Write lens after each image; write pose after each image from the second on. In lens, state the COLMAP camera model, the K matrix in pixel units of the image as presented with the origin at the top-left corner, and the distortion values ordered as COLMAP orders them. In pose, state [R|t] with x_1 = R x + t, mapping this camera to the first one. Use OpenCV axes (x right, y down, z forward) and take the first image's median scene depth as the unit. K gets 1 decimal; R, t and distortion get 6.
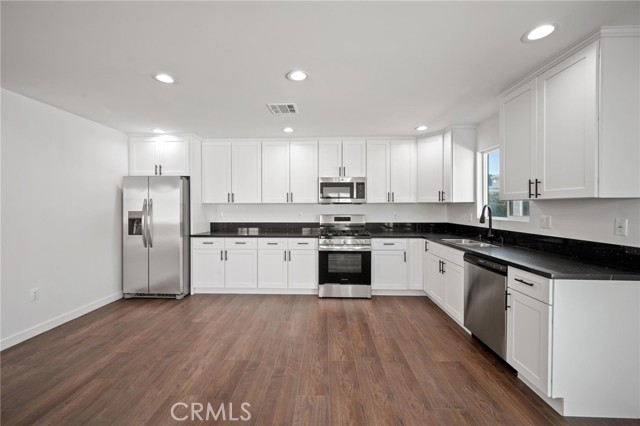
lens RADIAL K [[256.2, 0, 318.5], [0, 256.2, 209.1], [0, 0, 1]] dist [0.000503, -0.000005]
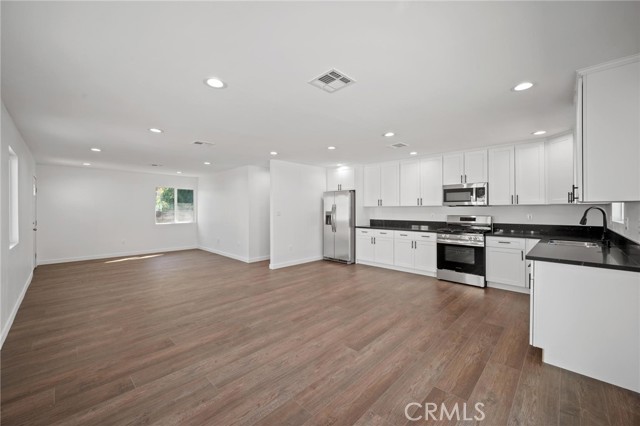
lens RADIAL K [[256.2, 0, 315.9], [0, 256.2, 211.3], [0, 0, 1]] dist [0.000503, -0.000005]
pose [[0.730824, 0.005772, -0.682542, 0.435898], [-0.003698, 0.999983, 0.004497, 0.000644], [0.682556, -0.000763, 0.730833, -0.362562]]
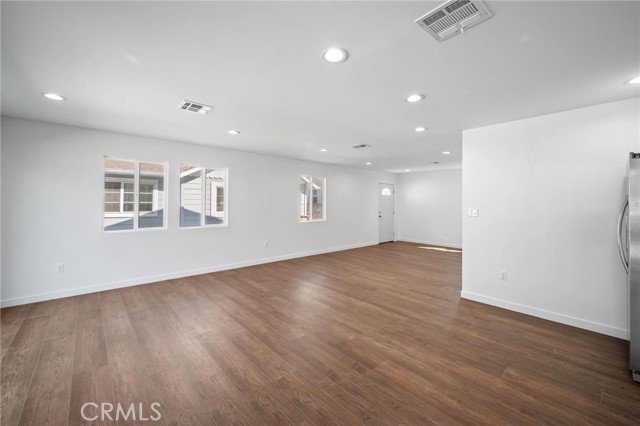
lens RADIAL K [[256.2, 0, 316.8], [0, 256.2, 202.6], [0, 0, 1]] dist [0.000503, -0.000005]
pose [[-0.725706, -0.003323, -0.687996, 0.316719], [-0.011766, 0.999902, 0.007582, -0.019438], [0.687904, 0.013597, -0.725674, 0.921364]]
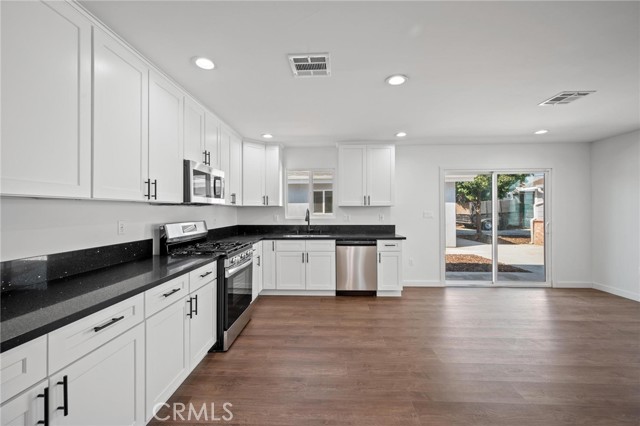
lens RADIAL K [[256.2, 0, 319.2], [0, 256.2, 209.0], [0, 0, 1]] dist [0.000503, -0.000005]
pose [[0.006938, 0.006186, 0.999957, -0.639626], [0.012740, 0.999899, -0.006274, -0.003067], [-0.999895, 0.012783, 0.006859, 0.762653]]
